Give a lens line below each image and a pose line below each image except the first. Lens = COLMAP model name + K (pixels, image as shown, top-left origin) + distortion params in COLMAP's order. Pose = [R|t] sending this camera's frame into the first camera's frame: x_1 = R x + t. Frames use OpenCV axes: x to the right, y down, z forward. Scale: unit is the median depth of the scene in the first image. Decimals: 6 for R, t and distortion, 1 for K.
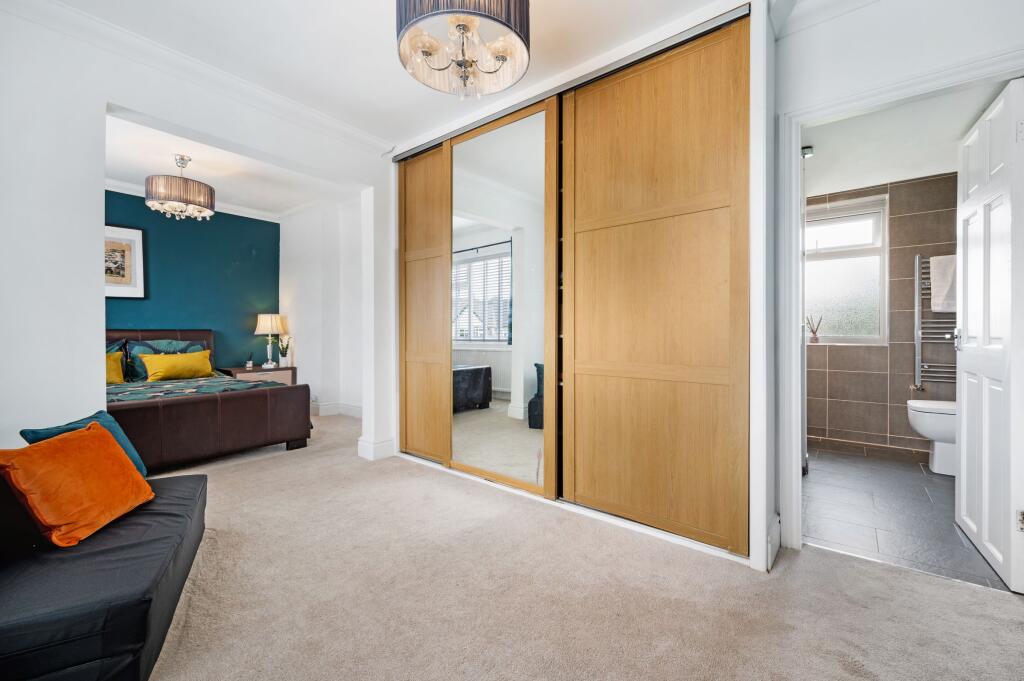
lens RADIAL K [[426.4, 0, 508.9], [0, 426.4, 335.2], [0, 0, 1]] dist [0.002984, 0.000022]
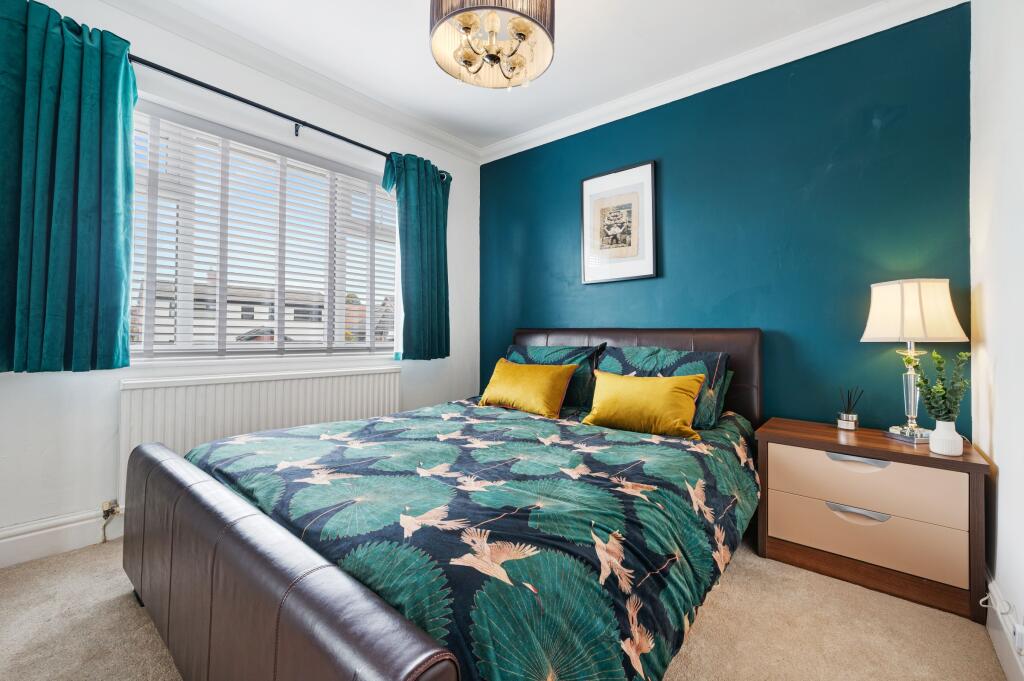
lens RADIAL K [[426.4, 0, 525.6], [0, 426.4, 320.6], [0, 0, 1]] dist [0.002984, 0.000022]
pose [[0.004220, -0.033319, -0.999436, -0.272726], [-0.019168, 0.999258, -0.033394, -0.001994], [0.999807, 0.019298, 0.003578, 0.829697]]
